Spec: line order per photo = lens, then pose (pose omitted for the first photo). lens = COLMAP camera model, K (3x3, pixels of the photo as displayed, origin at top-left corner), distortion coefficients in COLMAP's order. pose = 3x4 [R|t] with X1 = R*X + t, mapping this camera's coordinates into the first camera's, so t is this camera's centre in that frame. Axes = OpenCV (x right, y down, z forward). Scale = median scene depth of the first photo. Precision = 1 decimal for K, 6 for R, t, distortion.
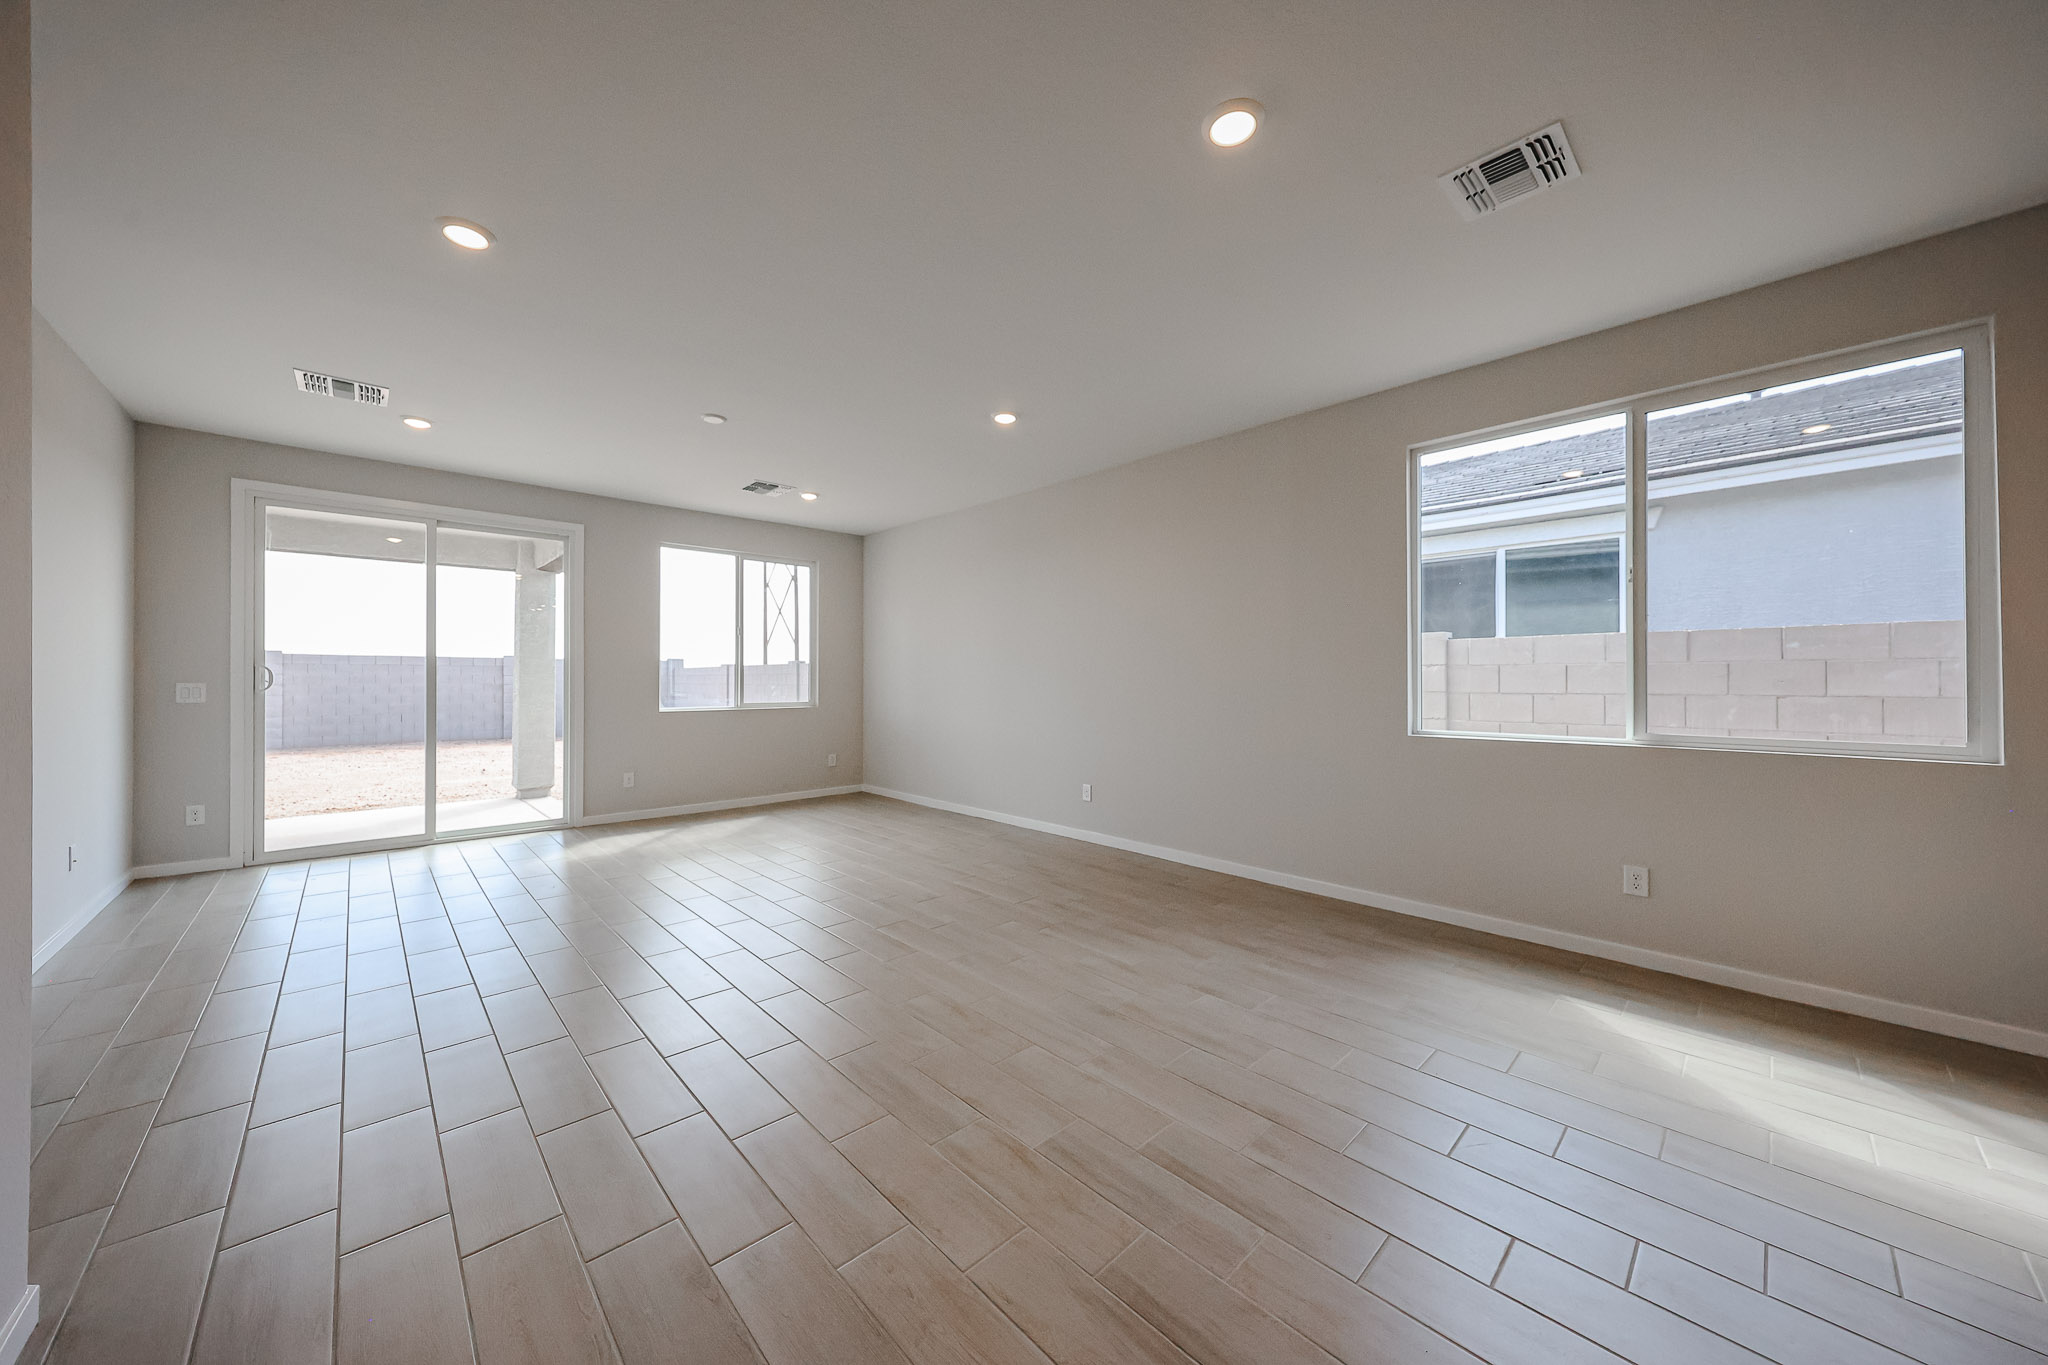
lens RADIAL K [[690.3, 0, 1041.9], [0, 690.3, 692.3], [0, 0, 1]] dist [-0.031325, 0.007923]
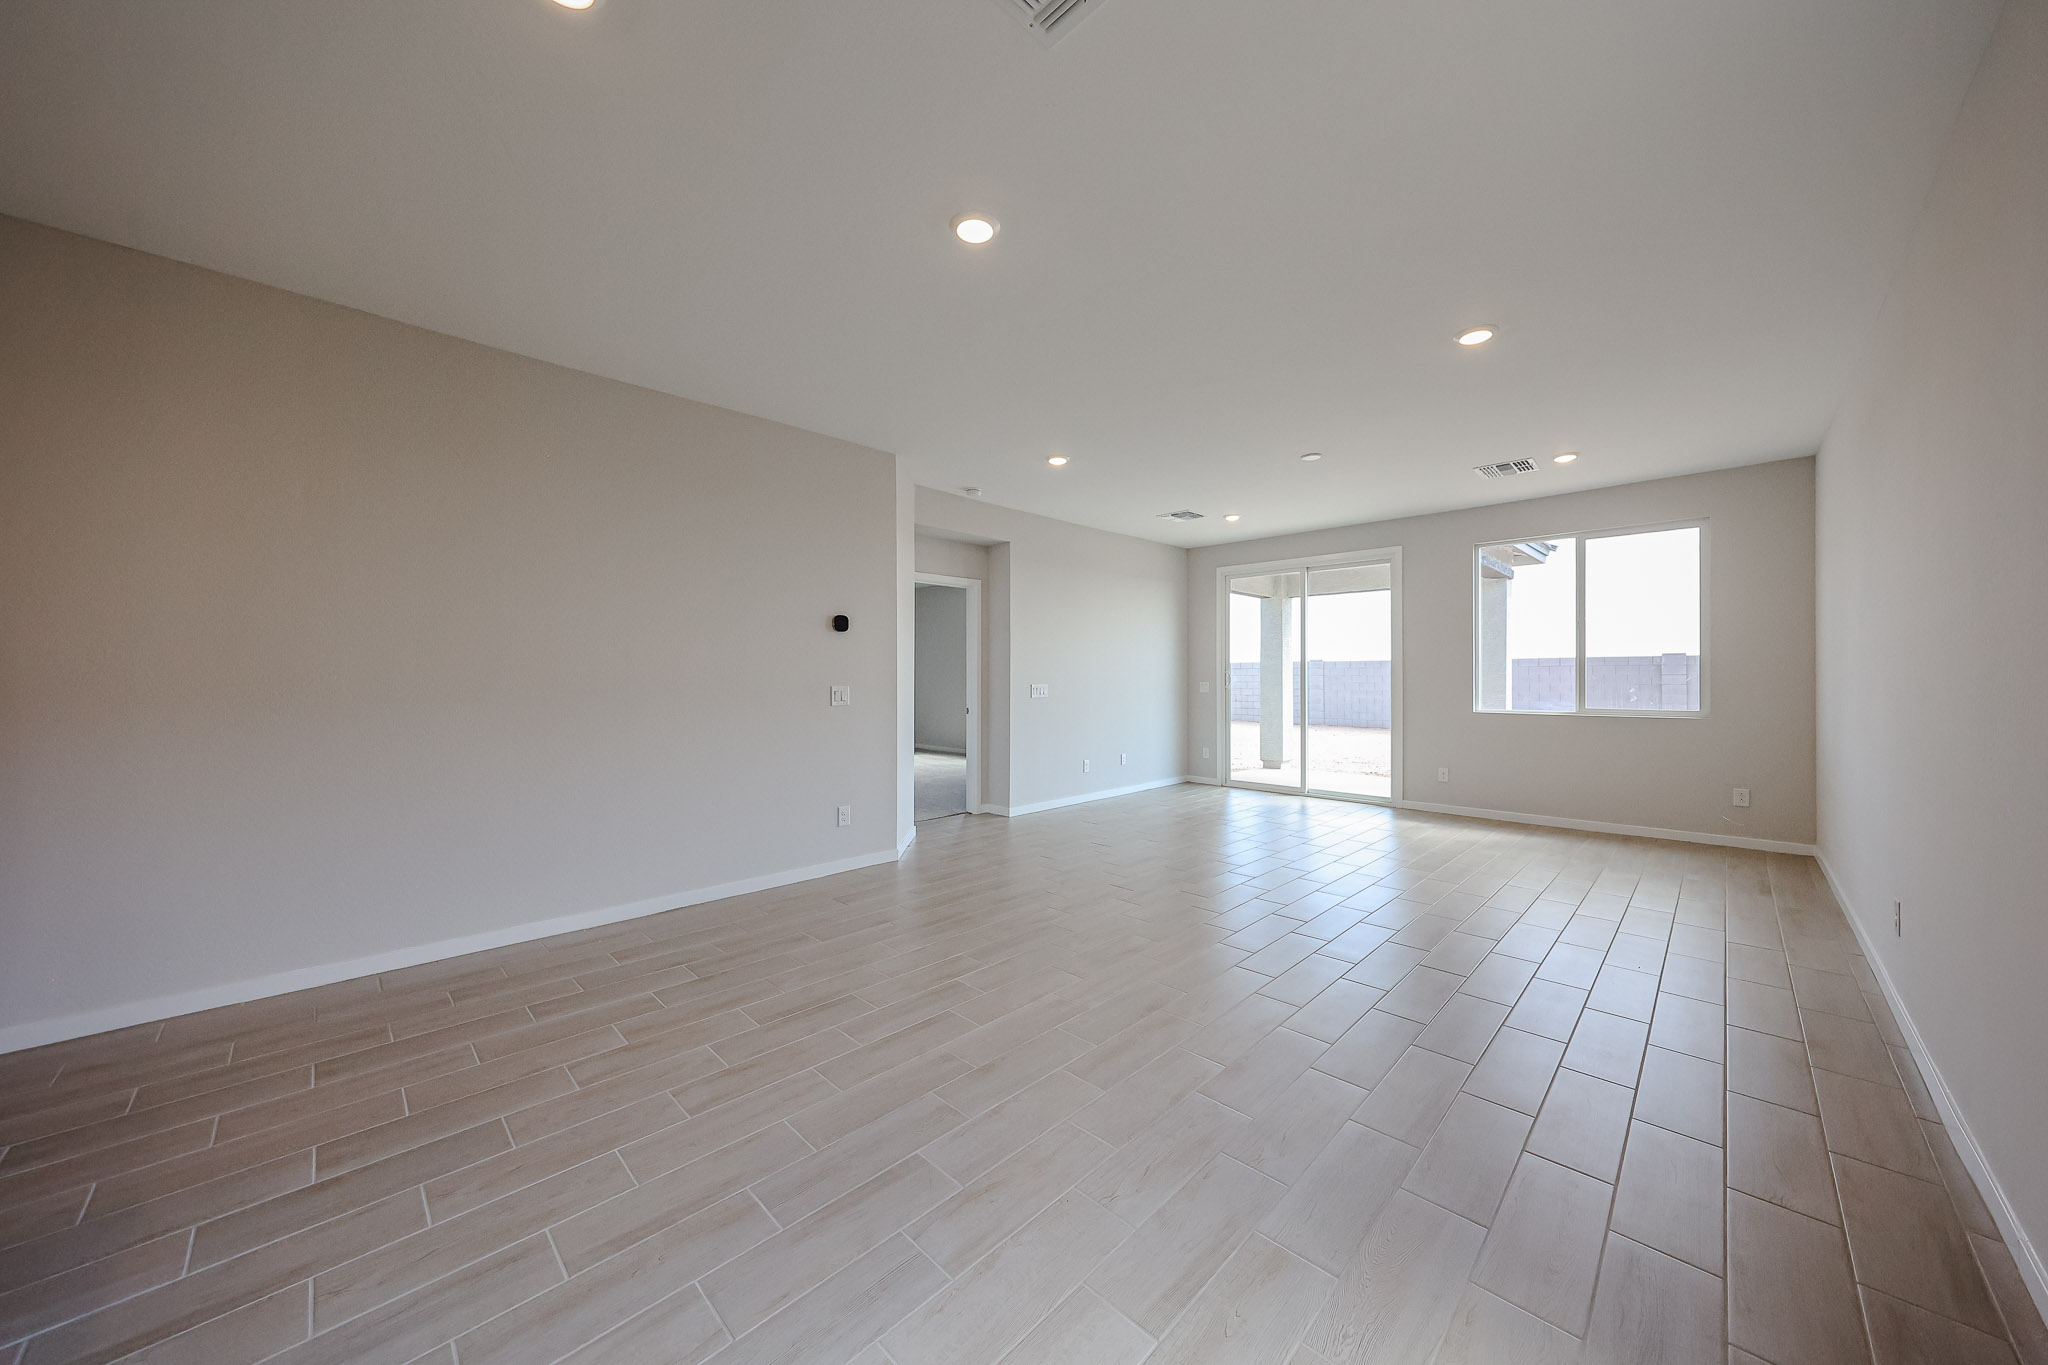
lens RADIAL K [[700.3, 0, 1023.5], [0, 700.3, 676.8], [0, 0, 1]] dist [0.001154, 0.000042]
pose [[0.041457, -0.000927, -0.999140, 0.460915], [-0.020846, 0.999781, -0.001793, -0.007714], [0.998923, 0.020902, 0.041429, 0.308061]]
